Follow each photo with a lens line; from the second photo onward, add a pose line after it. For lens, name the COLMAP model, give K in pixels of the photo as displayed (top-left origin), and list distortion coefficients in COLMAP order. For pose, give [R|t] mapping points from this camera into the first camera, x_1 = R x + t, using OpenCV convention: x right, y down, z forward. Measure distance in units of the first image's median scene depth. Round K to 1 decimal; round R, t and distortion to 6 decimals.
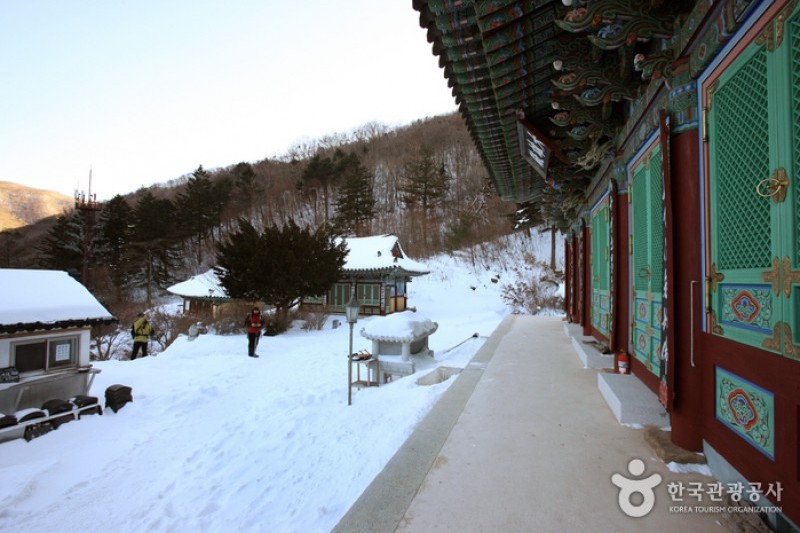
lens RADIAL K [[378.8, 0, 400.0], [0, 378.8, 266.5], [0, 0, 1]] dist [-0.001022, 0.000263]
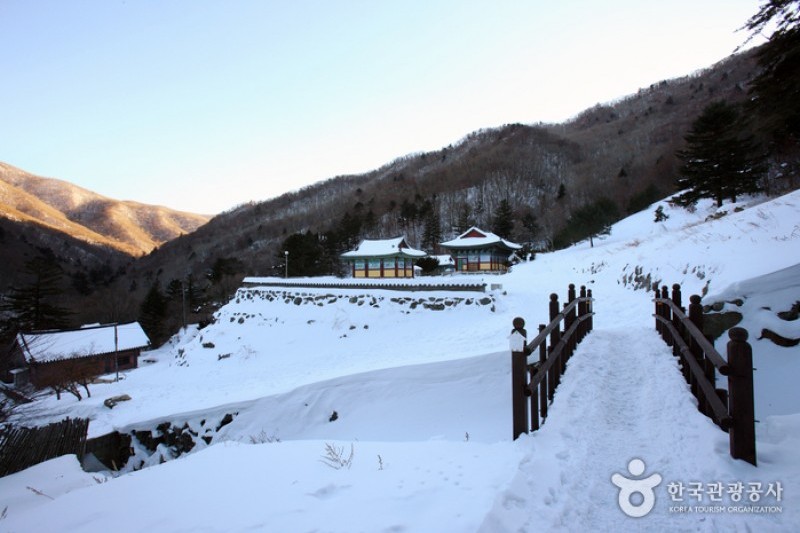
lens RADIAL K [[378.8, 0, 400.0], [0, 378.8, 266.5], [0, 0, 1]] dist [-0.001022, 0.000263]
pose [[0.986514, -0.020867, -0.162343, 0.092800], [0.022826, 0.999687, 0.010210, -0.019861], [0.162079, -0.013777, 0.986682, -2.403558]]
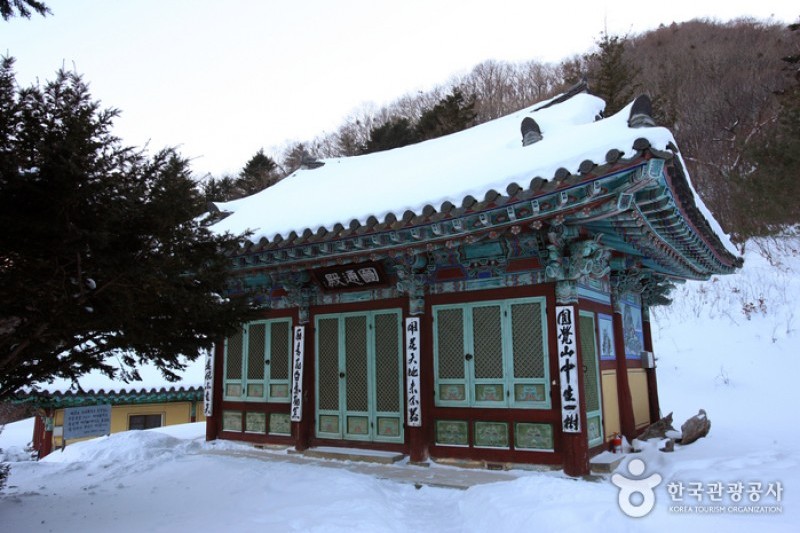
lens RADIAL K [[643.8, 0, 400.0], [0, 643.8, 266.5], [0, 0, 1]] dist [0.001185, 0.001401]
pose [[0.973182, -0.066279, -0.220283, -0.044776], [0.041397, 0.992420, -0.115711, 0.058425], [0.226283, 0.103489, 0.968548, 0.578368]]
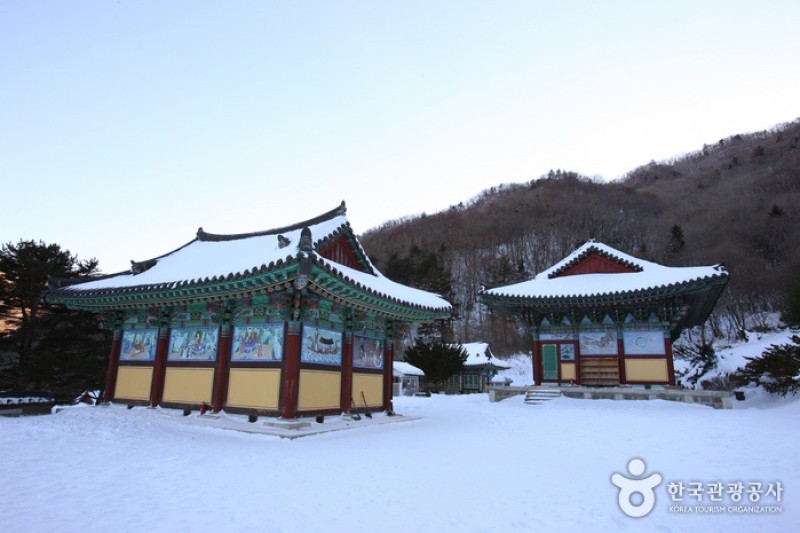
lens RADIAL K [[492.1, 0, 400.0], [0, 492.1, 266.5], [0, 0, 1]] dist [-0.018224, 0.001492]
pose [[0.990223, -0.016330, -0.138535, -0.073916], [-0.011315, 0.980447, -0.196456, 0.009959], [0.139034, 0.196103, 0.970677, -0.963203]]
